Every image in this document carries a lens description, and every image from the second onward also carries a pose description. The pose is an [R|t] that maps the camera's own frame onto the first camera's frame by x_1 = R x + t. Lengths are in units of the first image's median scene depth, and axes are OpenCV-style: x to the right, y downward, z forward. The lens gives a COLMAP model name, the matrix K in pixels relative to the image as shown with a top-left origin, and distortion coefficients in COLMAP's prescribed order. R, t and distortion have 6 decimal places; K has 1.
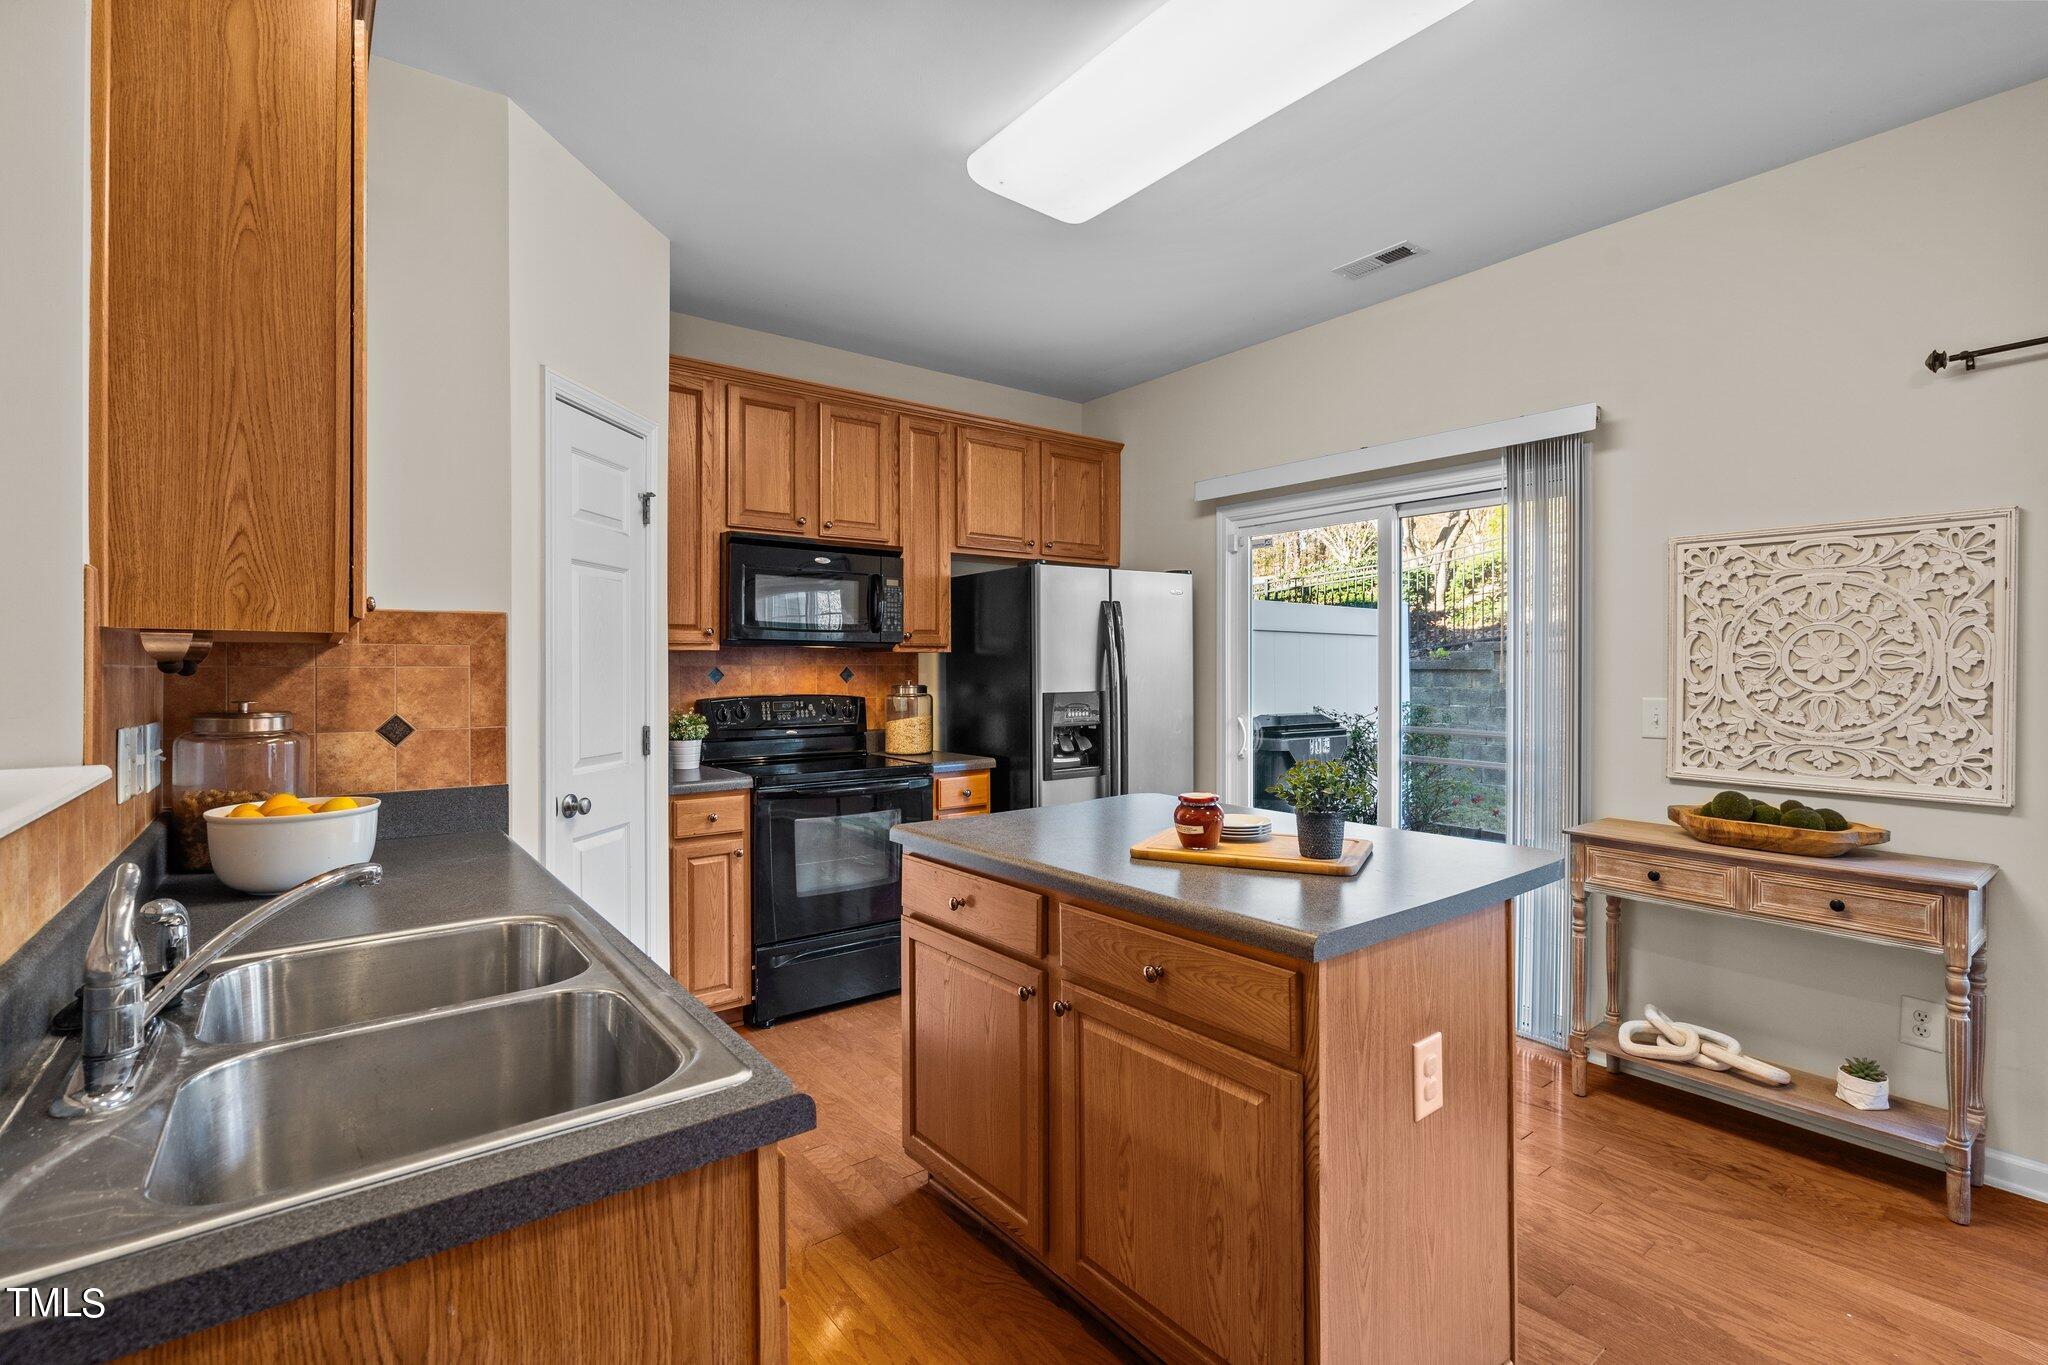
lens RADIAL K [[931.5, 0, 1027.8], [0, 931.5, 671.8], [0, 0, 1]] dist [-0.004371, 0.000480]
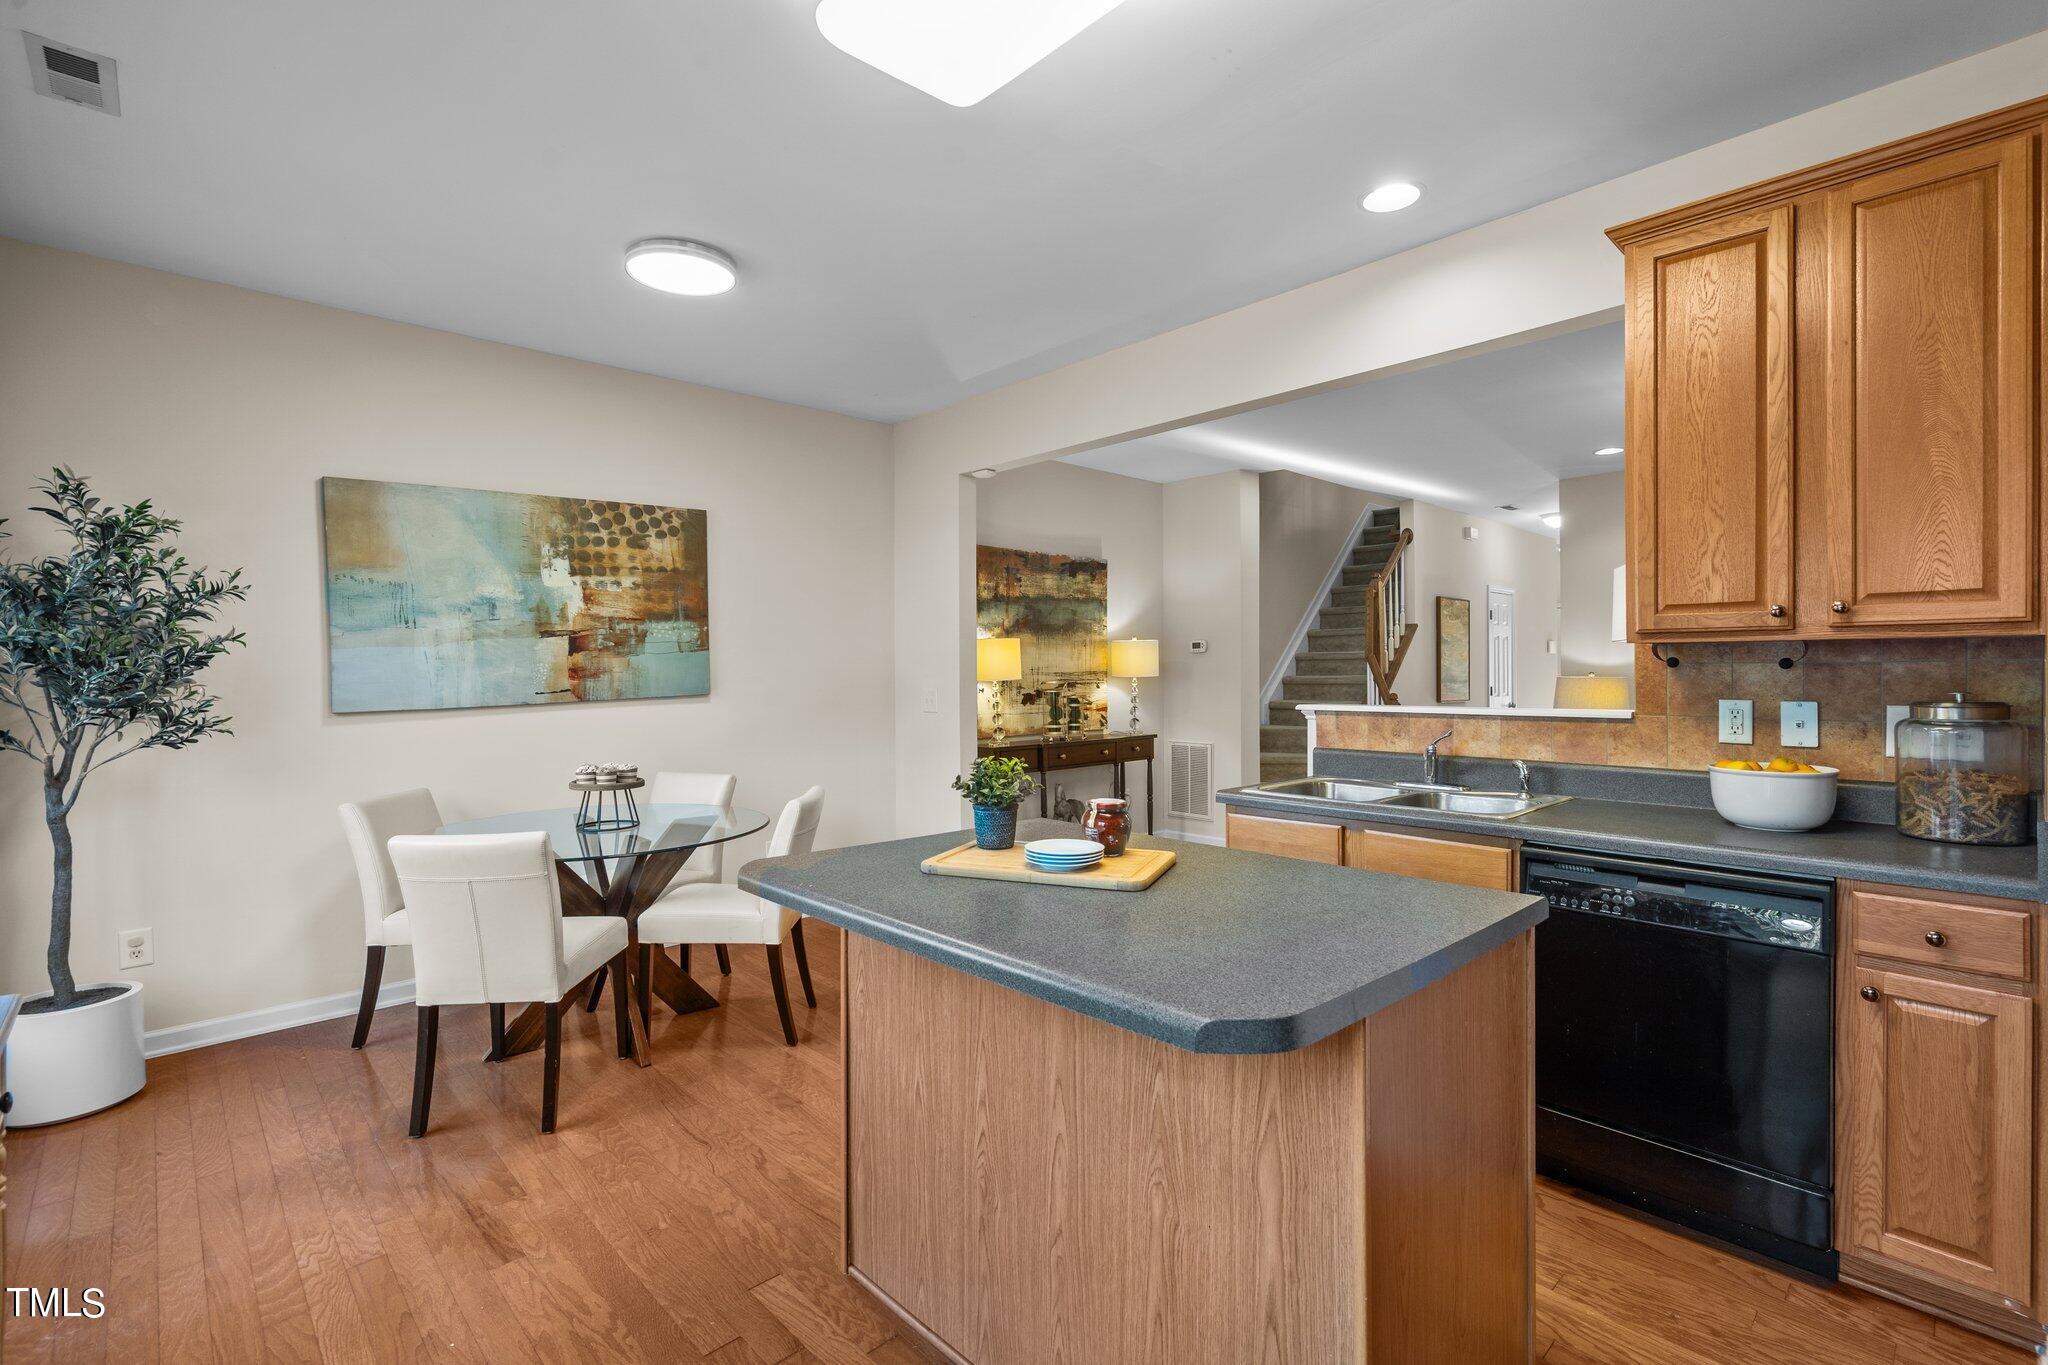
lens RADIAL K [[931.5, 0, 1027.8], [0, 931.5, 671.8], [0, 0, 1]] dist [-0.004371, 0.000480]
pose [[-0.995127, 0.012235, -0.097838, 0.263825], [0.011485, 0.999900, 0.008230, -0.010196], [0.097928, 0.007067, -0.995168, 1.417273]]
